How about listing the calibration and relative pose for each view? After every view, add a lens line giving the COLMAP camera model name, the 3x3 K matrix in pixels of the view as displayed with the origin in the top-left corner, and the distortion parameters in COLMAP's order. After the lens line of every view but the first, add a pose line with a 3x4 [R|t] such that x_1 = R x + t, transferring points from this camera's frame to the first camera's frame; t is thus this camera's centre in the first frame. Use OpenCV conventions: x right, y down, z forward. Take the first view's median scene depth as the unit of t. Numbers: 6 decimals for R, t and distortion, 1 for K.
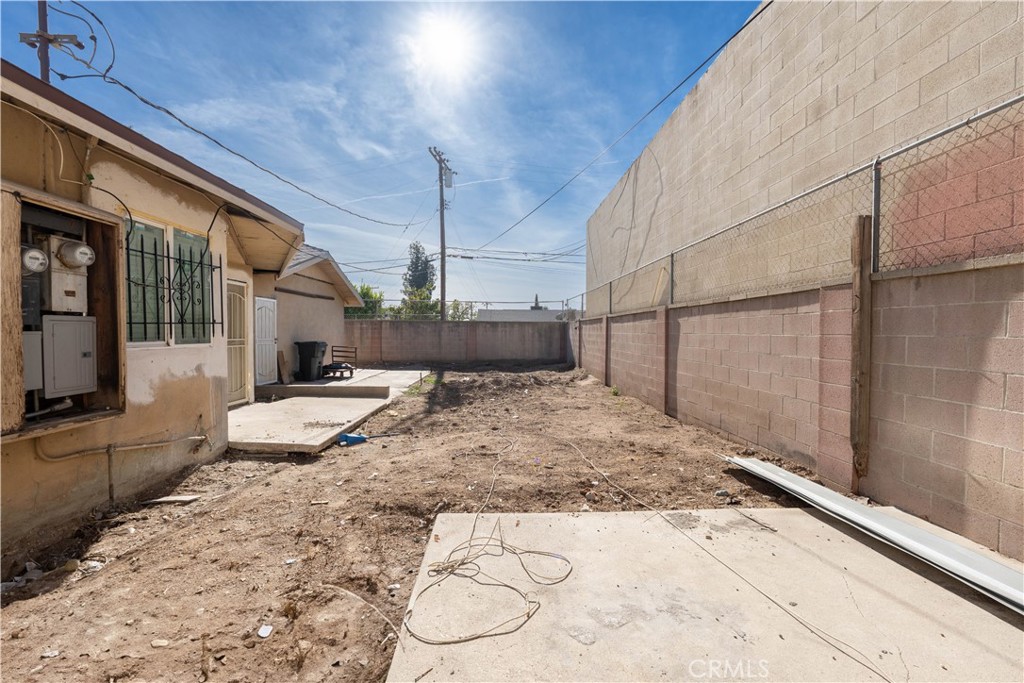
lens RADIAL K [[449.2, 0, 509.9], [0, 449.2, 342.9], [0, 0, 1]] dist [-0.004974, 0.001342]
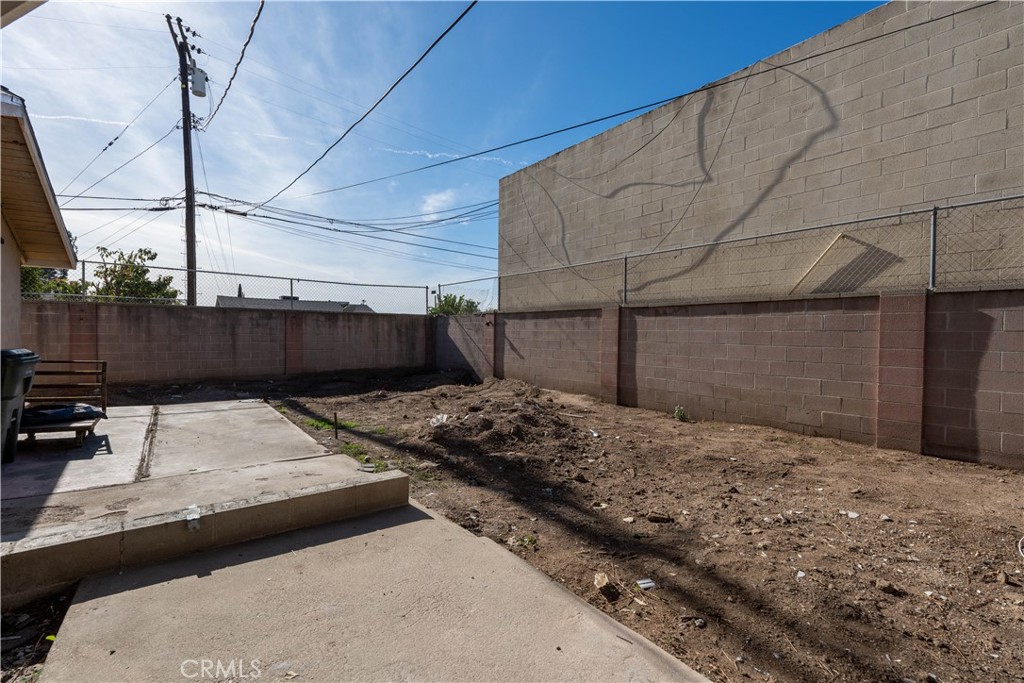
lens RADIAL K [[449.2, 0, 513.2], [0, 449.2, 342.3], [0, 0, 1]] dist [-0.004974, 0.001342]
pose [[0.808231, -0.009229, 0.588794, -0.205382], [0.007009, 0.999957, 0.006052, -0.006128], [-0.588824, -0.000764, 0.808261, 0.320317]]
